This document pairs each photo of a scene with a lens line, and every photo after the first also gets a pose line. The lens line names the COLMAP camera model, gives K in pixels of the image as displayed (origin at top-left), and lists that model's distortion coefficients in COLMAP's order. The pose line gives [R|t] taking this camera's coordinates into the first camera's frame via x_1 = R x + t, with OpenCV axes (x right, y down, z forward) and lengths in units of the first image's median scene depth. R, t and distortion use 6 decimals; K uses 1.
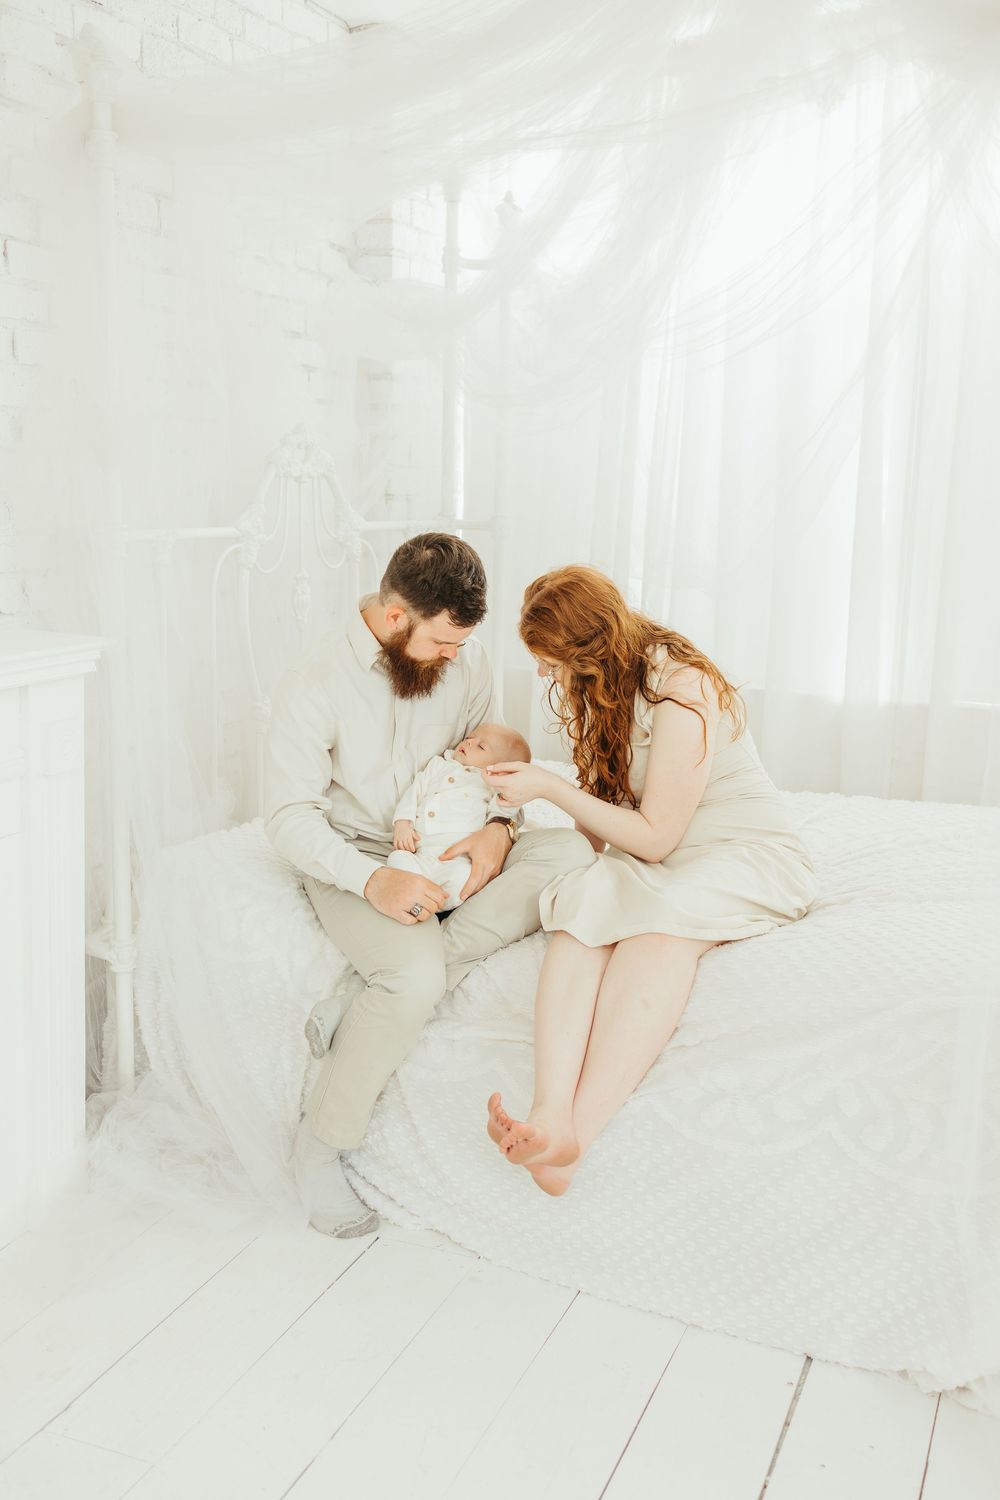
lens RADIAL K [[1511.9, 0, 505.7], [0, 1511.9, 748.0], [0, 0, 1]] dist [0.011933, 0.000000]
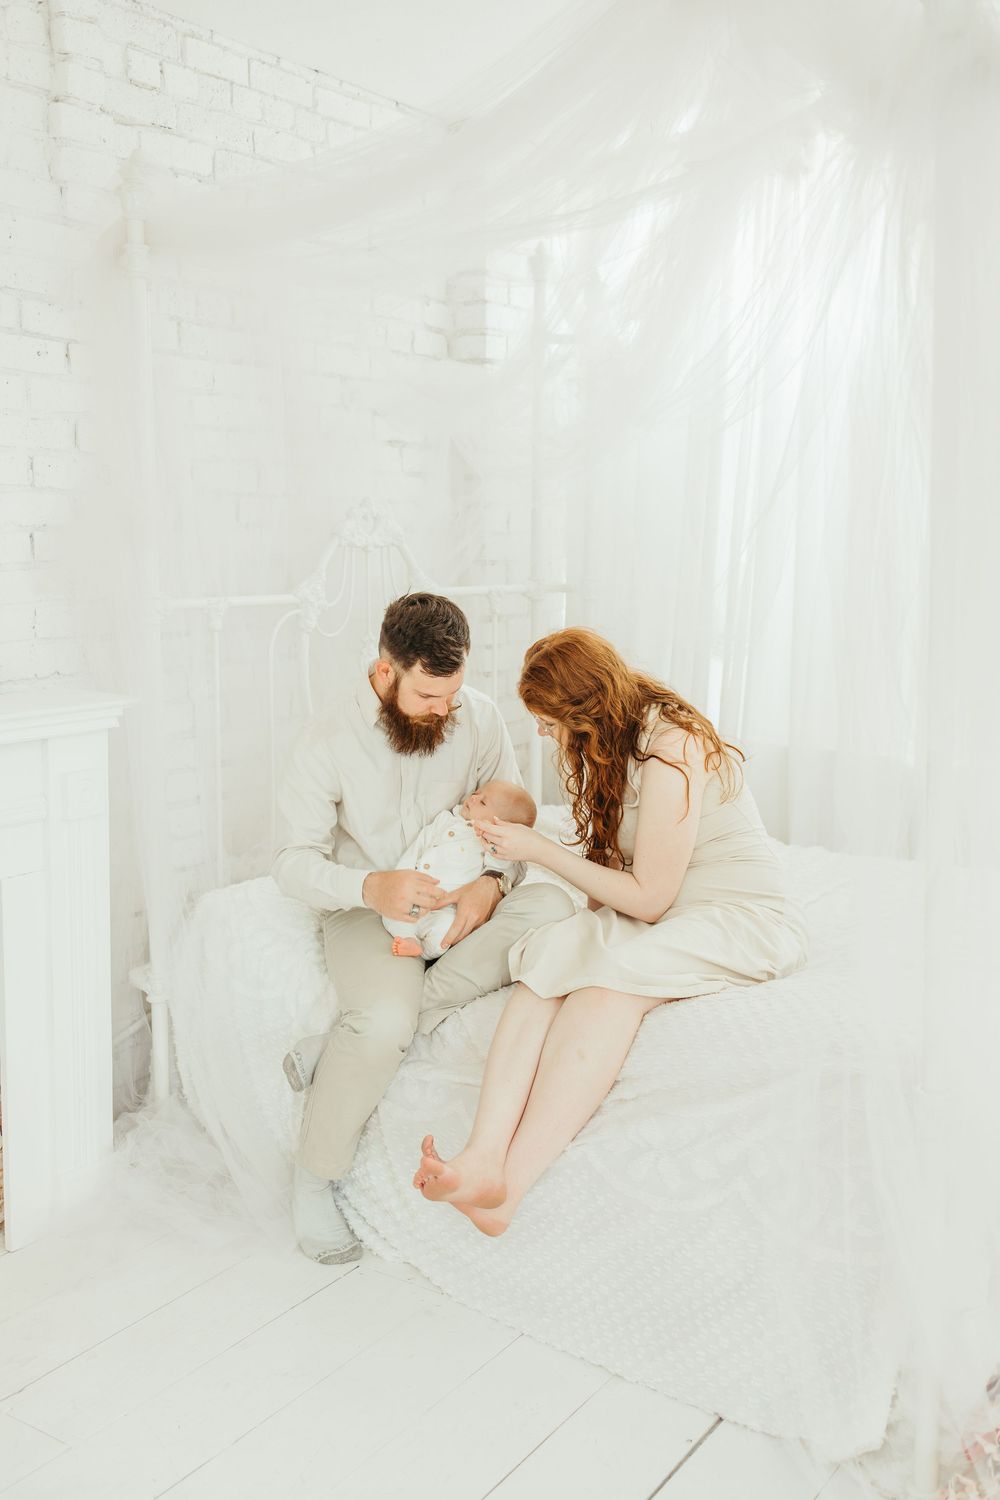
lens RADIAL K [[1511.9, 0, 493.6], [0, 1511.9, 754.2], [0, 0, 1]] dist [0.011933, 0.000000]
pose [[0.977237, 0.013255, -0.211737, 0.221257], [-0.020418, 0.999290, -0.031679, -0.001135], [0.211167, 0.035281, 0.976813, -0.021107]]
